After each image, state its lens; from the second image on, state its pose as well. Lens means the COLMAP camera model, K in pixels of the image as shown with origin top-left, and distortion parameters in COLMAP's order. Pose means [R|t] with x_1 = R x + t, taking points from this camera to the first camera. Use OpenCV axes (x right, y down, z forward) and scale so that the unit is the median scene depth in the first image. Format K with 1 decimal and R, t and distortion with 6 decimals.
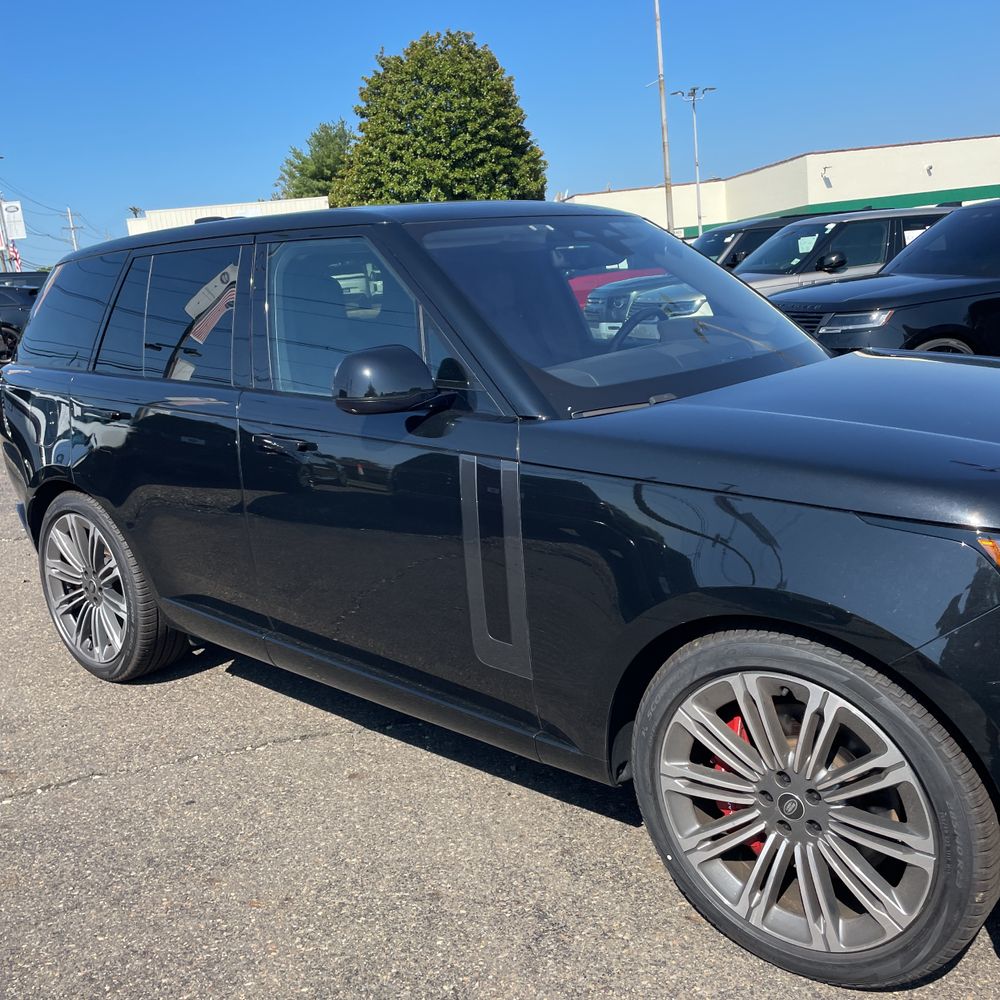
lens RADIAL K [[1024.8, 0, 516.4], [0, 1024.8, 500.4], [0, 0, 1]] dist [0.092523, -0.141313]
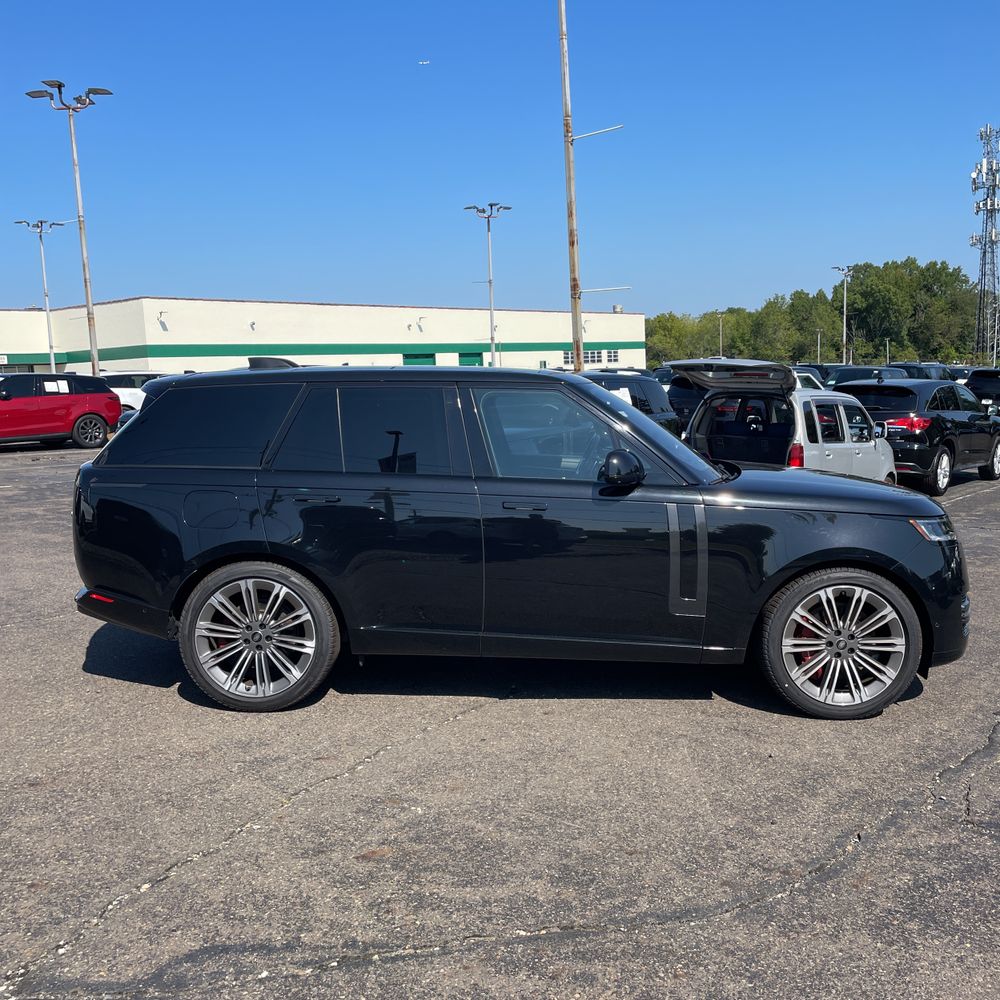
lens RADIAL K [[1040.4, 0, 509.0], [0, 1040.4, 497.4], [0, 0, 1]] dist [0.100048, -0.172195]
pose [[0.772634, -0.006600, 0.634818, -0.113514], [0.091022, 0.990766, -0.100482, 0.008364], [-0.628293, 0.135419, 0.766101, -0.024592]]
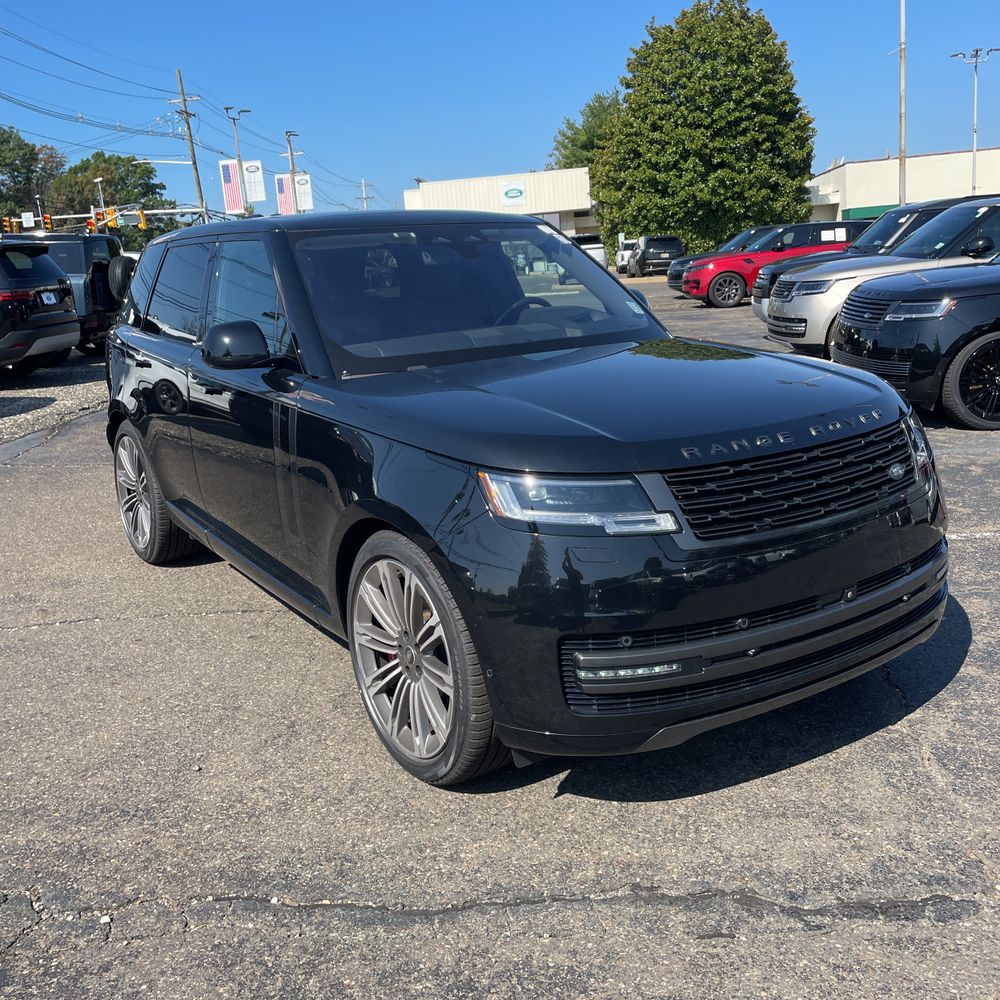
lens RADIAL K [[1045.1, 0, 517.0], [0, 1045.1, 498.7], [0, 0, 1]] dist [0.061970, -0.102080]
pose [[0.962360, 0.078741, -0.260121, 0.046660], [-0.072406, 0.996800, 0.033864, 0.001164], [0.261955, -0.013755, 0.964982, -0.021522]]
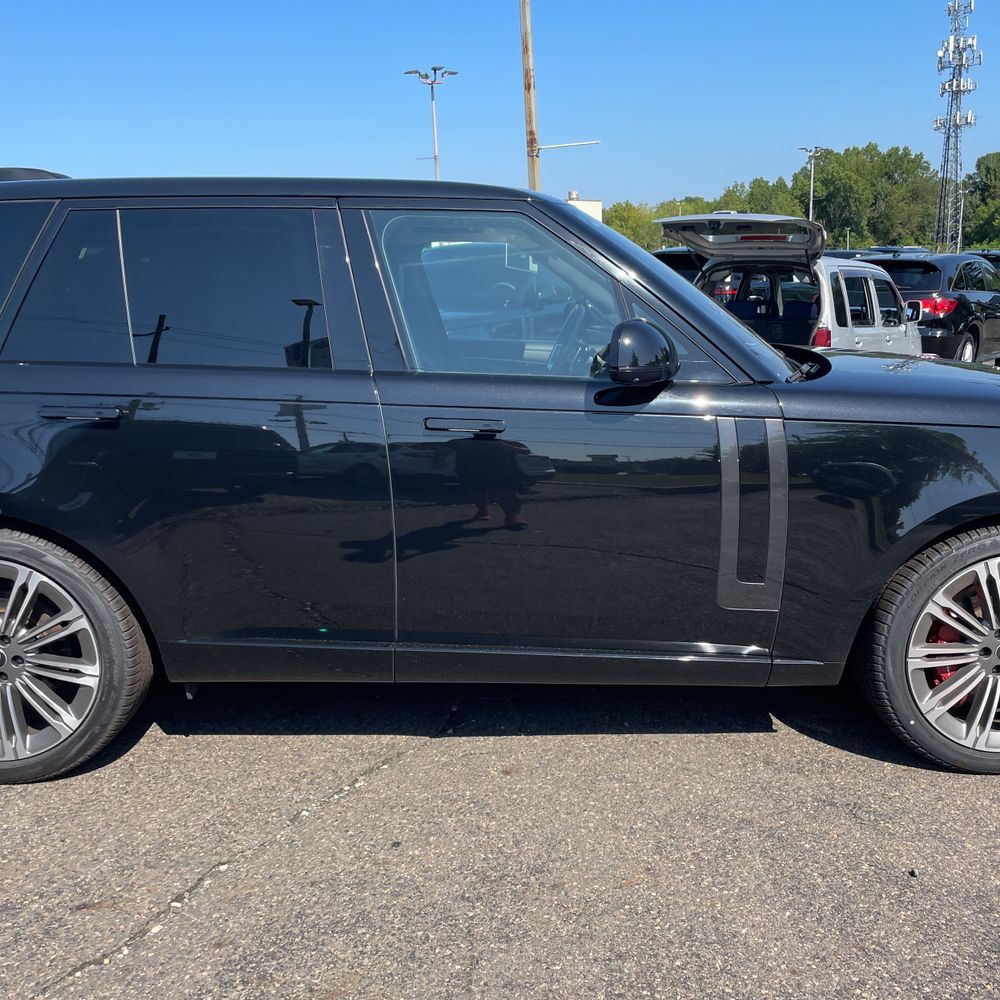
lens RADIAL K [[1038.8, 0, 525.9], [0, 1038.8, 517.4], [0, 0, 1]] dist [0.107122, -0.164343]
pose [[0.733036, -0.091734, 0.673976, -0.070924], [0.106404, 0.994130, 0.019581, 0.001186], [-0.671816, 0.057360, 0.738494, 0.023428]]
